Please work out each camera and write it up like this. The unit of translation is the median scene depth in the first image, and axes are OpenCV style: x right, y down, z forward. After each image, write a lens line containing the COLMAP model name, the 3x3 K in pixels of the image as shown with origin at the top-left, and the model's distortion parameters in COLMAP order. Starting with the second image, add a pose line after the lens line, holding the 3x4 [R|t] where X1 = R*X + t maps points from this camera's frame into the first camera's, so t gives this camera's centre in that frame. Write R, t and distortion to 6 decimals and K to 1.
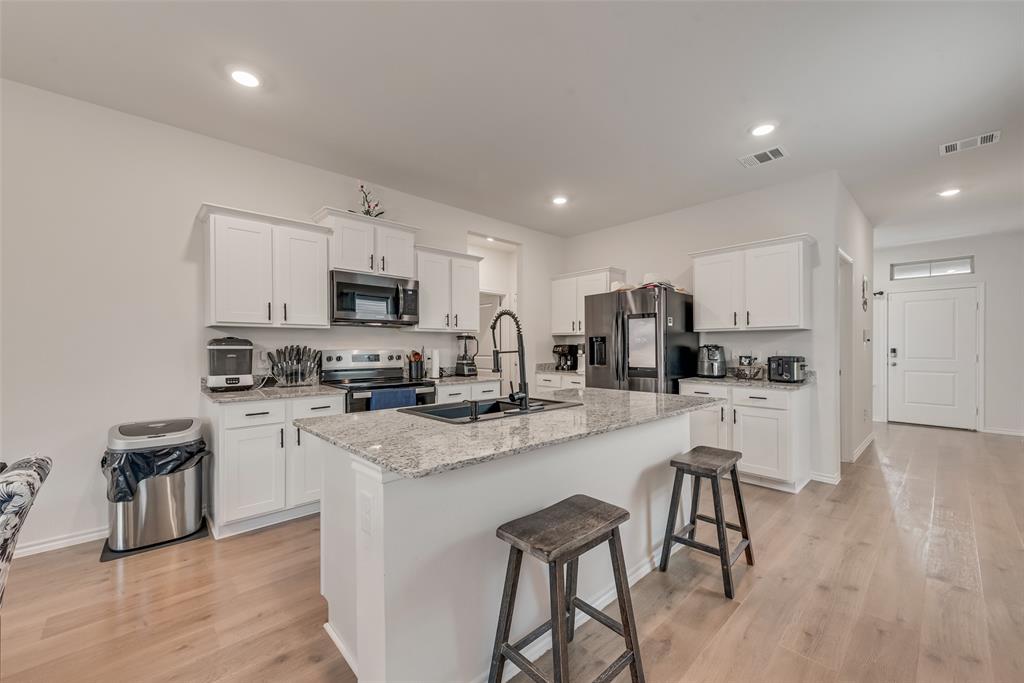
lens RADIAL K [[403.5, 0, 513.2], [0, 403.5, 345.8], [0, 0, 1]] dist [0.009064, 0.000246]
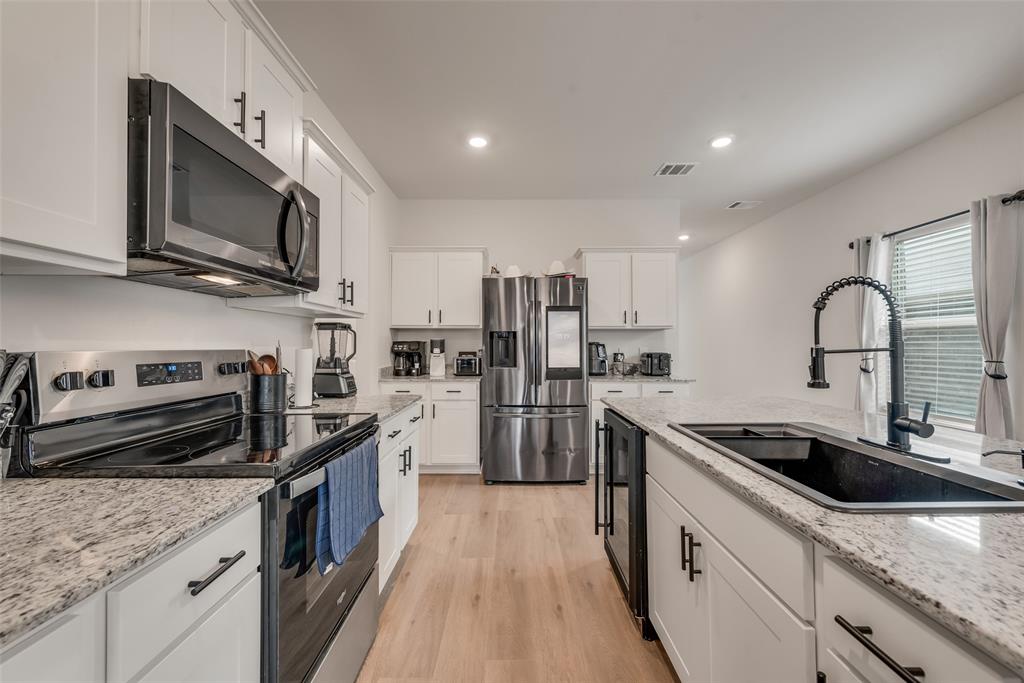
lens RADIAL K [[403.5, 0, 512.9], [0, 403.5, 341.5], [0, 0, 1]] dist [0.009064, 0.000246]
pose [[0.680765, 0.007636, 0.732462, -0.384335], [-0.003573, 0.999968, -0.007104, 0.003704], [-0.732493, 0.002219, 0.680771, 0.479177]]
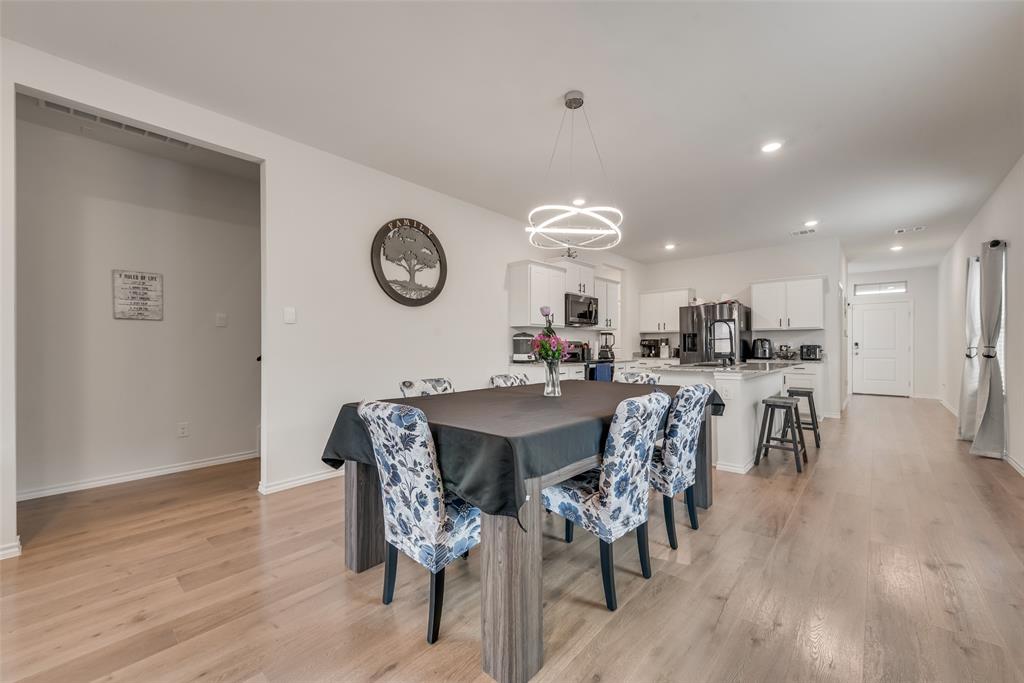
lens RADIAL K [[403.5, 0, 510.0], [0, 403.5, 343.0], [0, 0, 1]] dist [0.009064, 0.000246]
pose [[0.996366, 0.001023, 0.085174, -0.662011], [-0.000666, 0.999991, -0.004227, 0.022971], [-0.085178, 0.004154, 0.996357, -0.533314]]
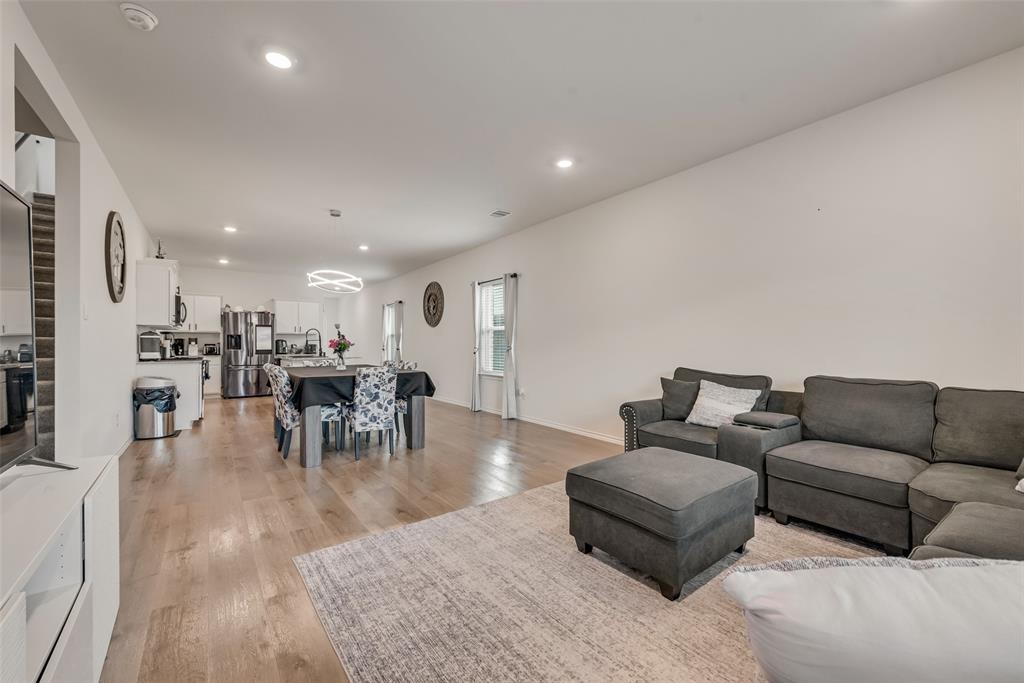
lens RADIAL K [[403.5, 0, 513.2], [0, 403.5, 343.9], [0, 0, 1]] dist [0.009064, 0.000246]
pose [[0.108505, 0.004118, 0.994087, -1.668380], [-0.002663, 0.999989, -0.003851, 0.027410], [-0.994092, -0.002230, 0.108514, -0.559037]]
